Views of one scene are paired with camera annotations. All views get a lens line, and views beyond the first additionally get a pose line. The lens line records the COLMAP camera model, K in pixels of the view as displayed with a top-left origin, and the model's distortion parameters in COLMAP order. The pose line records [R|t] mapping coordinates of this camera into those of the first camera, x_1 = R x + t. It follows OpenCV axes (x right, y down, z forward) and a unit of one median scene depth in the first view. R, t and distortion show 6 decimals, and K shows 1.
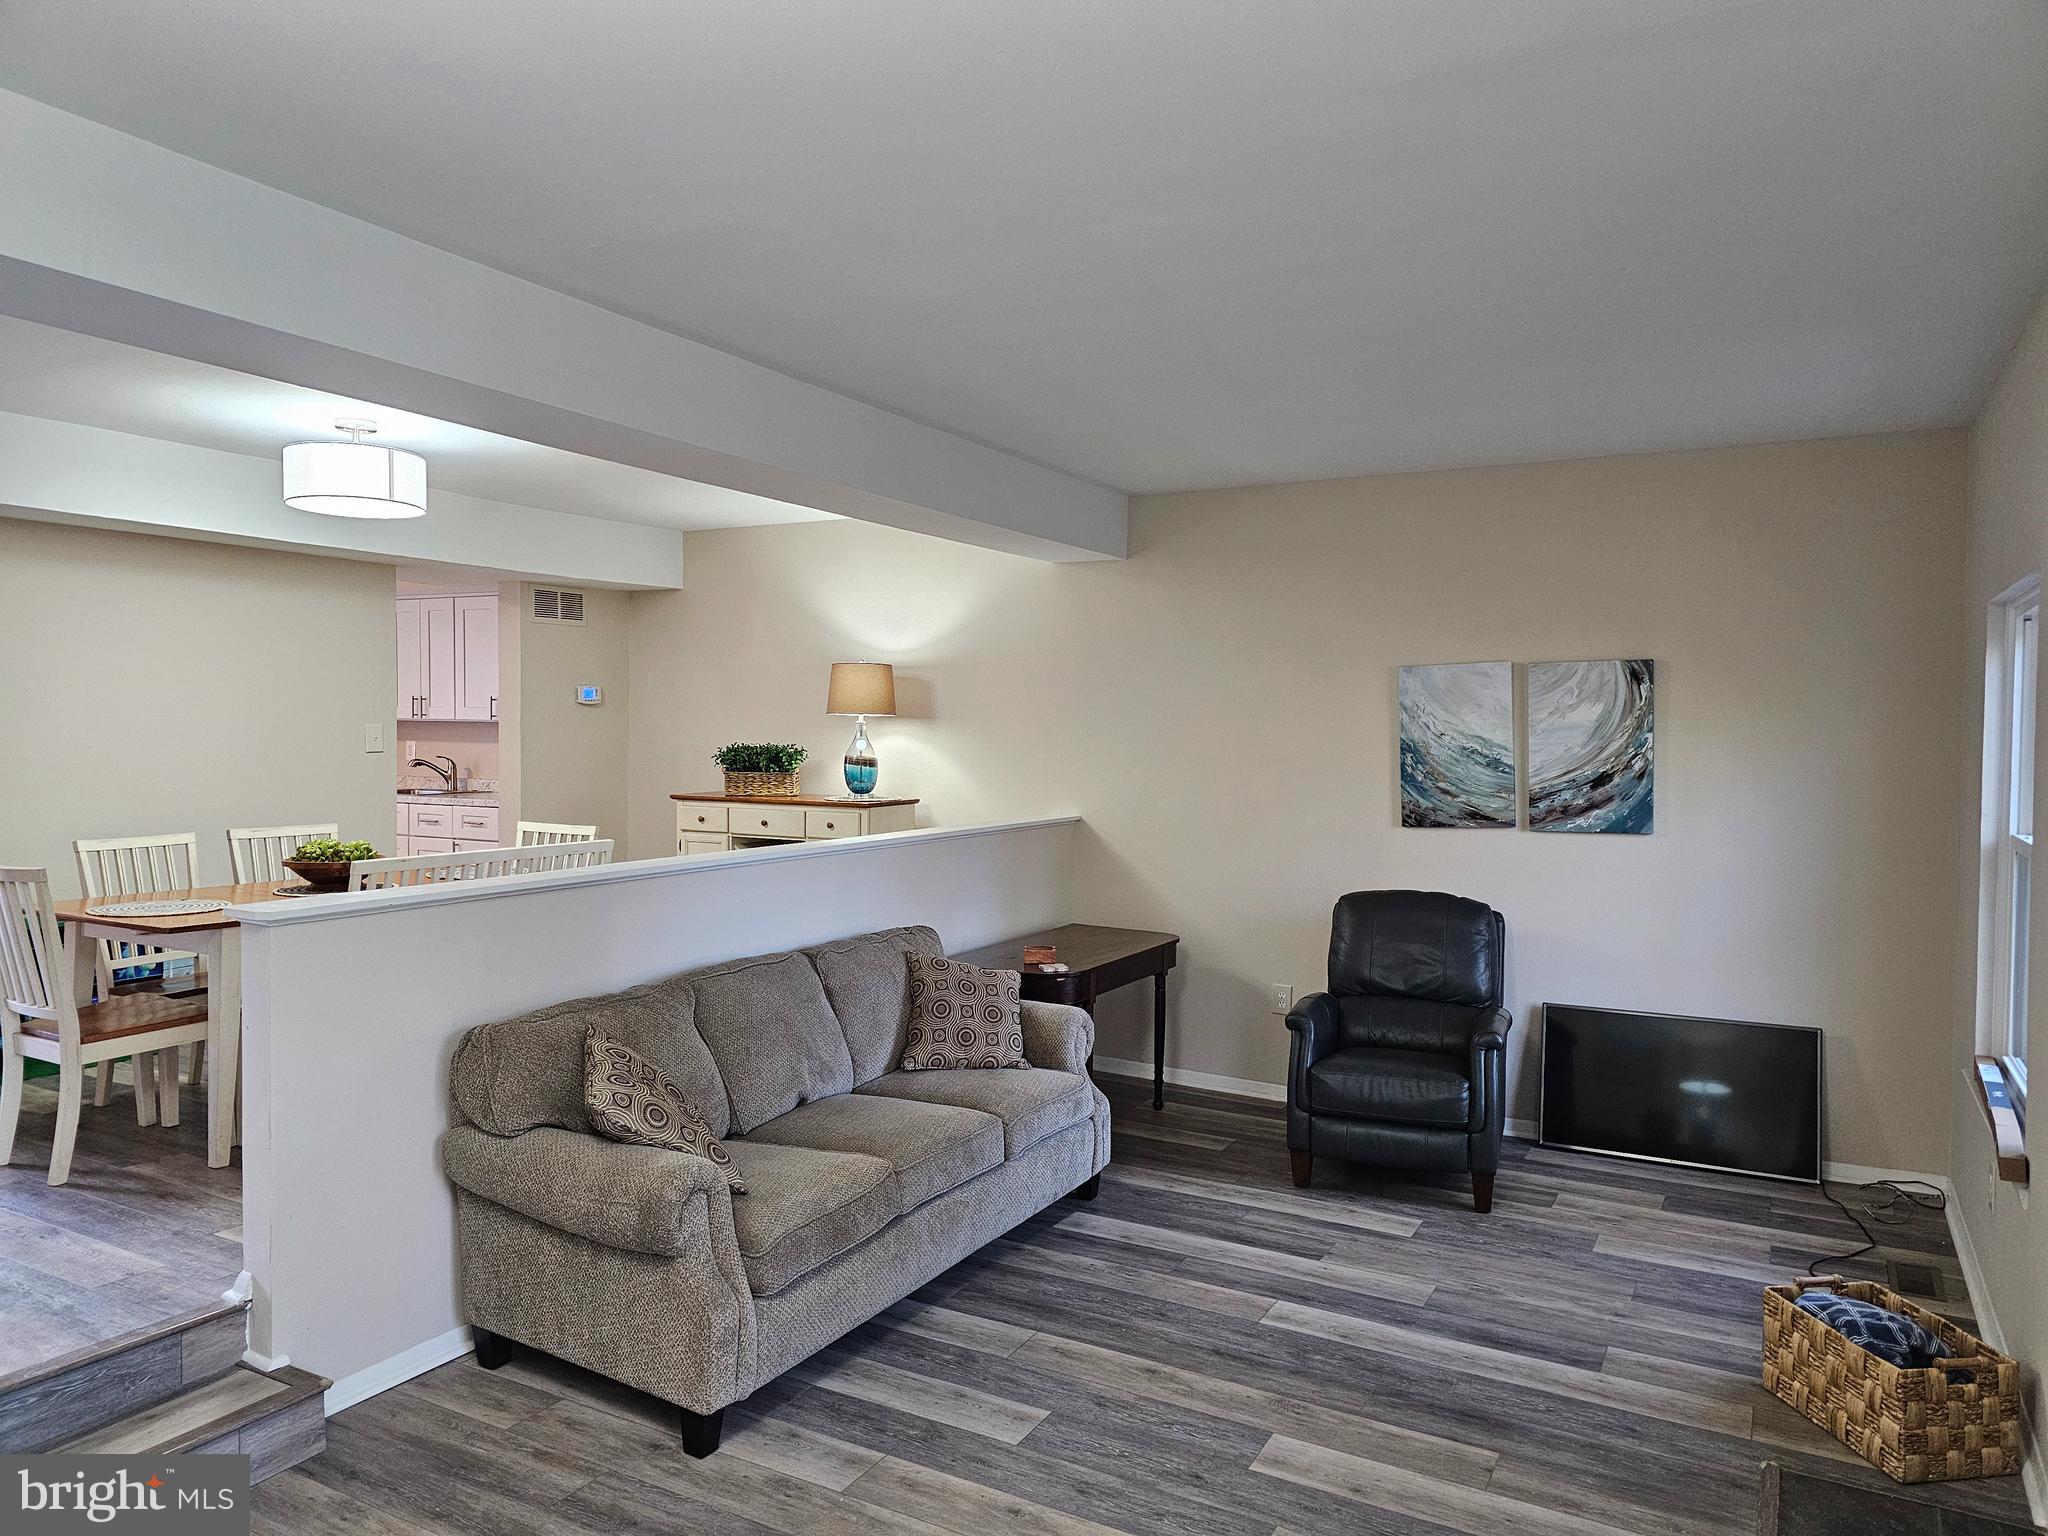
lens RADIAL K [[1370.9, 0, 1015.1], [0, 1370.9, 760.7], [0, 0, 1]] dist [0.059826, -0.032882]
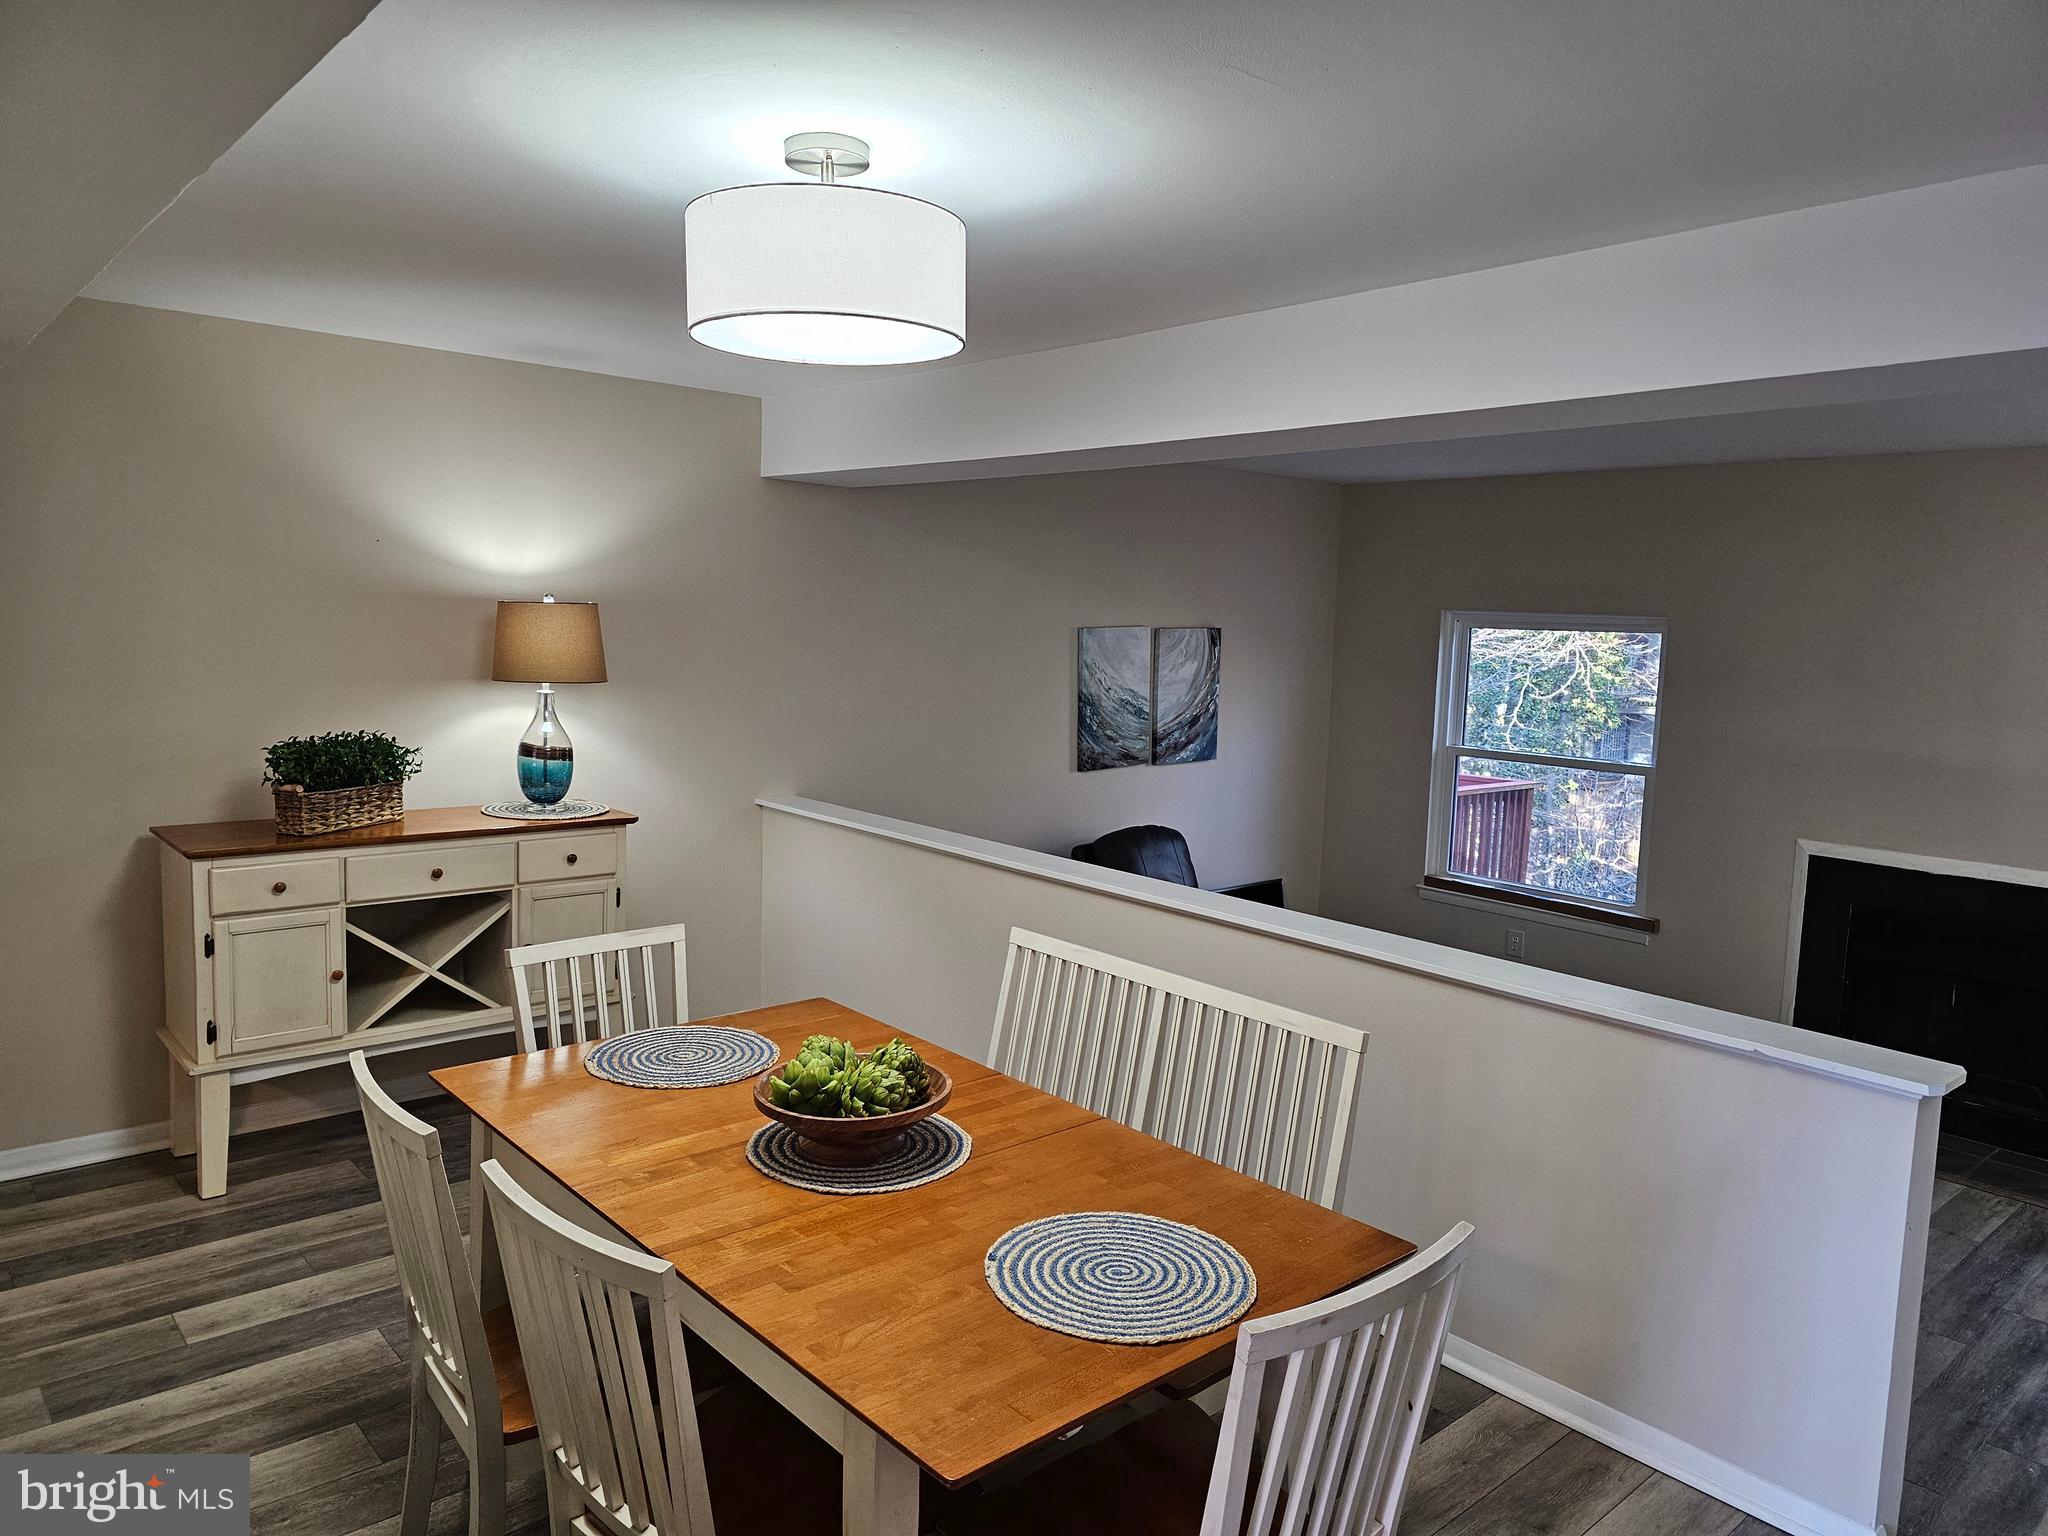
lens RADIAL K [[1370.9, 0, 1017.2], [0, 1370.9, 773.5], [0, 0, 1]] dist [0.059826, -0.032882]
pose [[0.309544, -0.100683, 0.945540, -0.810202], [0.005443, 0.994550, 0.104120, -0.068845], [-0.950870, -0.027083, 0.308405, 0.730457]]
